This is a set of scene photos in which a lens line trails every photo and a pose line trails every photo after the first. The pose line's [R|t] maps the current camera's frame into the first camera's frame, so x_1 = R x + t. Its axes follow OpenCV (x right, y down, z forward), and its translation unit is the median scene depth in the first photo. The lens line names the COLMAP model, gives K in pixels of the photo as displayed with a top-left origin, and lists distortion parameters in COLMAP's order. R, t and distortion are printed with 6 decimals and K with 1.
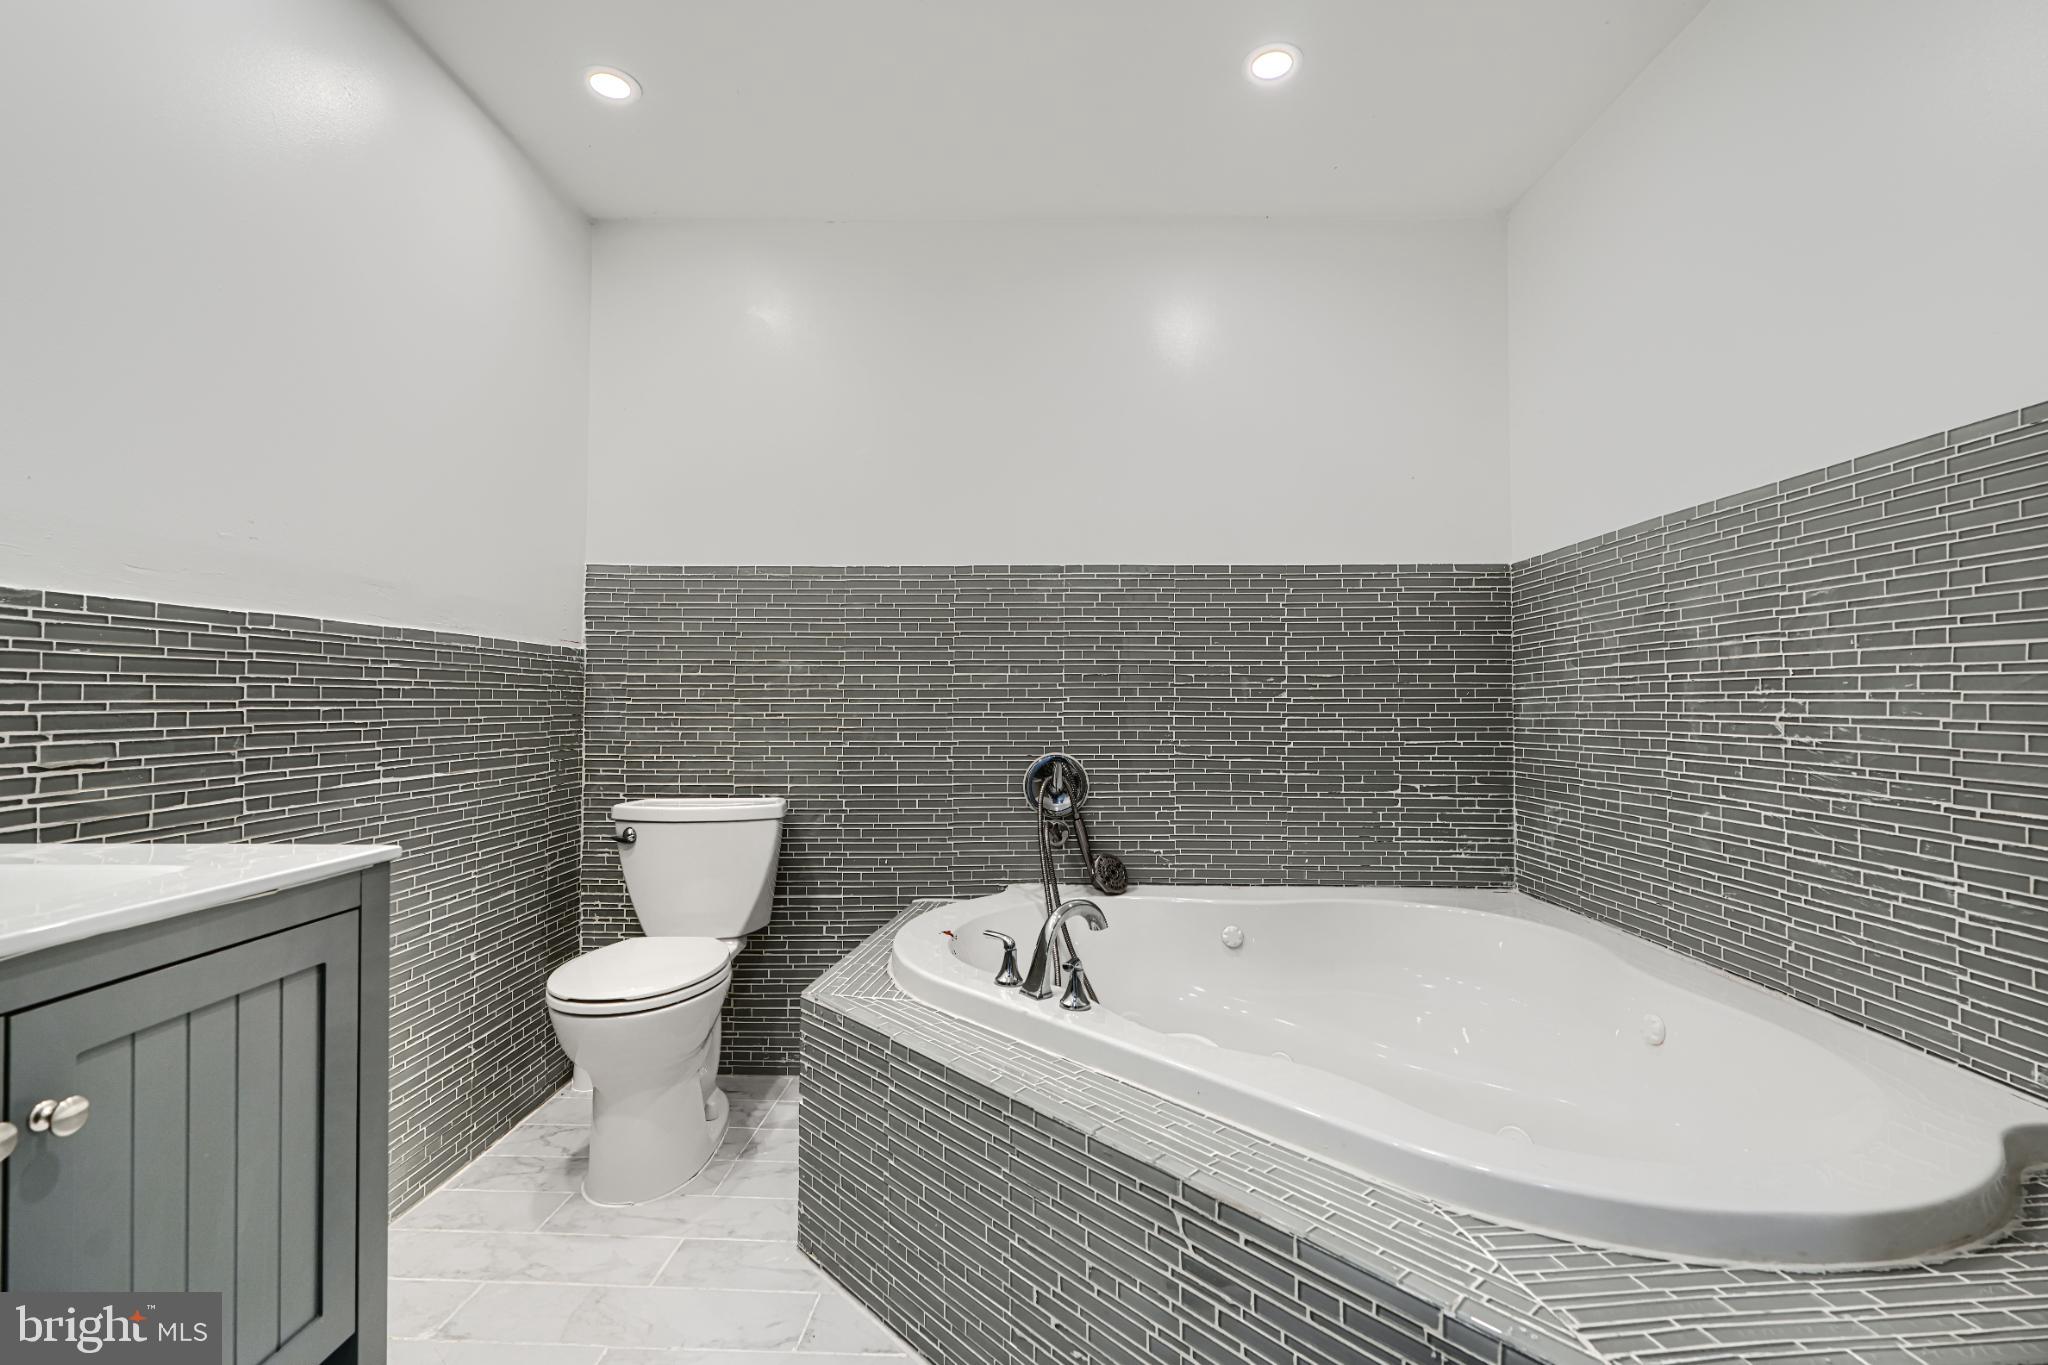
lens RADIAL K [[913.3, 0, 1024.0], [0, 913.3, 682.5], [0, 0, 1]] dist [-0.000226, 0.000197]
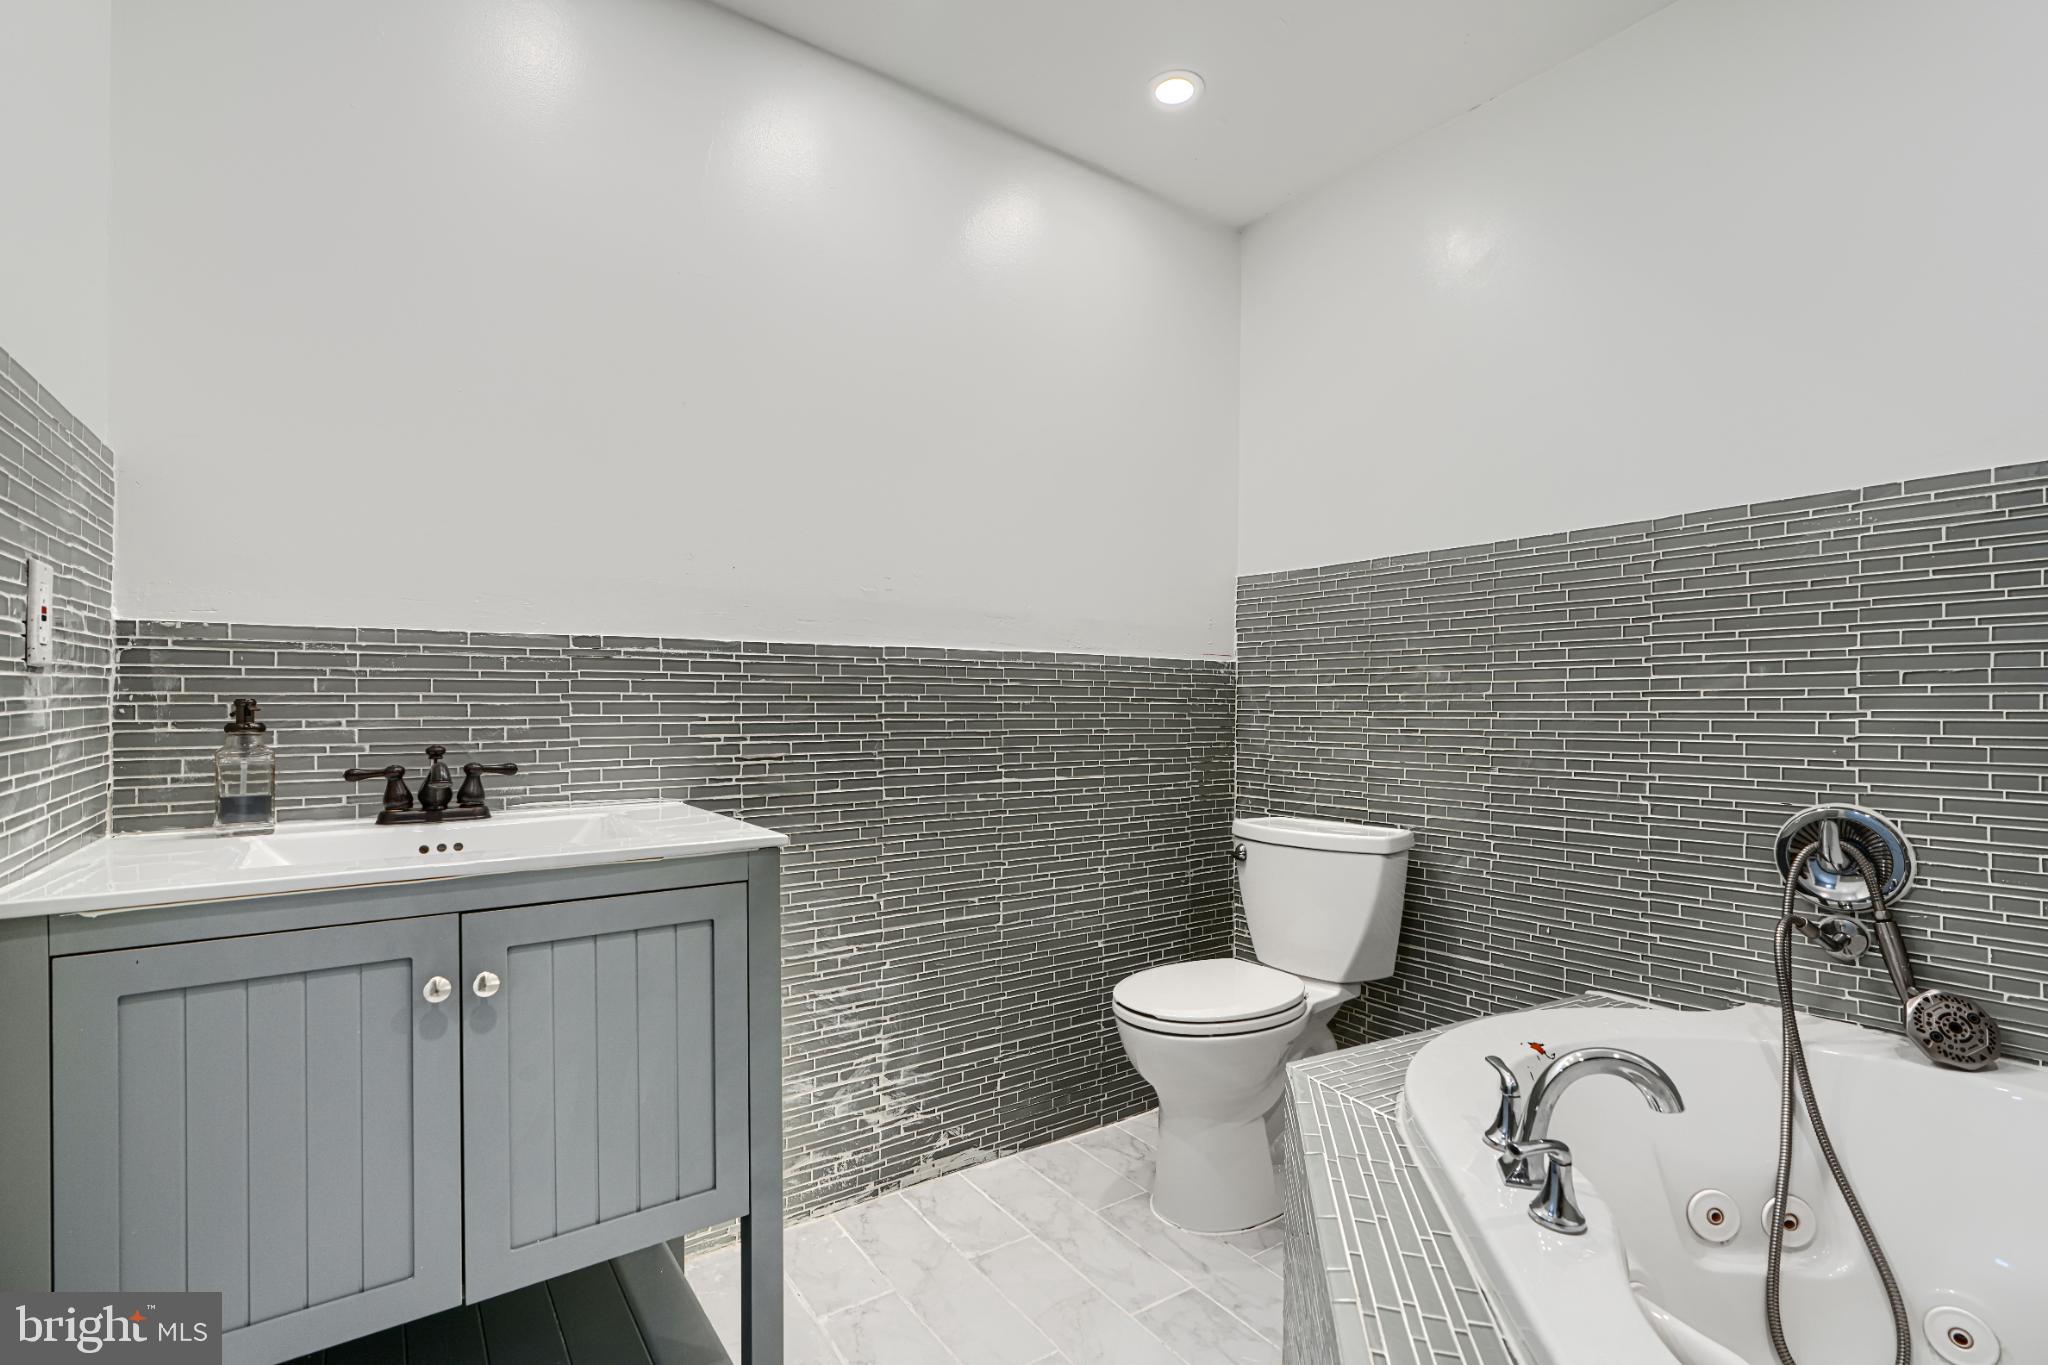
lens RADIAL K [[932.0, 0, 1028.4], [0, 932.0, 708.6], [0, 0, 1]] dist [0.003204, 0.000646]
pose [[0.603748, 0.001176, -0.797175, 0.228139], [0.013889, 0.999832, 0.011994, -0.000502], [0.797055, -0.018313, 0.603630, 0.230486]]
